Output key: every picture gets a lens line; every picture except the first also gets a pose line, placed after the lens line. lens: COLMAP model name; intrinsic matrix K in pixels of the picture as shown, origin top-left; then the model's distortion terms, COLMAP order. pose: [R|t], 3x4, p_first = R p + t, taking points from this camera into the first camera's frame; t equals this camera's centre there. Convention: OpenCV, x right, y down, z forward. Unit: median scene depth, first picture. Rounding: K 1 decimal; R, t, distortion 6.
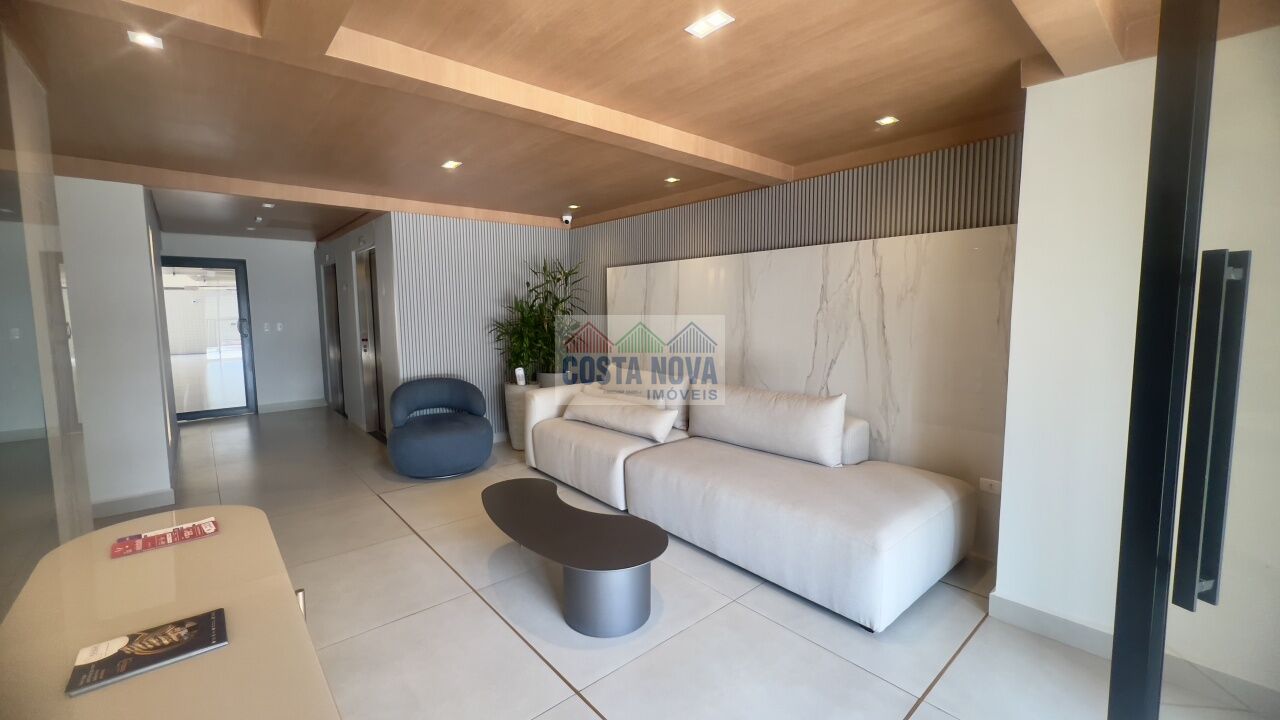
lens RADIAL K [[514.2, 0, 641.3], [0, 514.2, 363.2], [0, 0, 1]] dist [-0.002923, 0.000260]
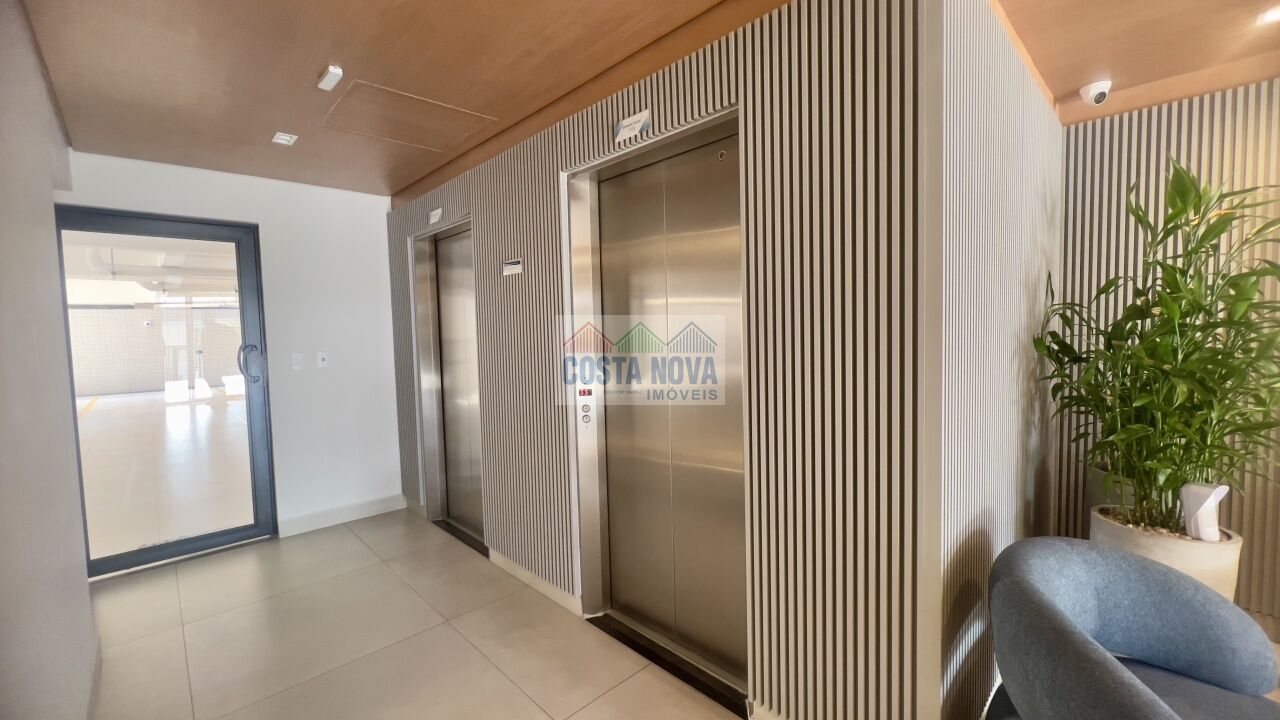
lens RADIAL K [[514.2, 0, 639.9], [0, 514.2, 354.2], [0, 0, 1]] dist [-0.002923, 0.000260]
pose [[0.998636, -0.024535, 0.046083, -0.429911], [0.026637, 0.998606, -0.045569, -0.046467], [-0.044900, 0.046735, 0.997898, 0.498662]]
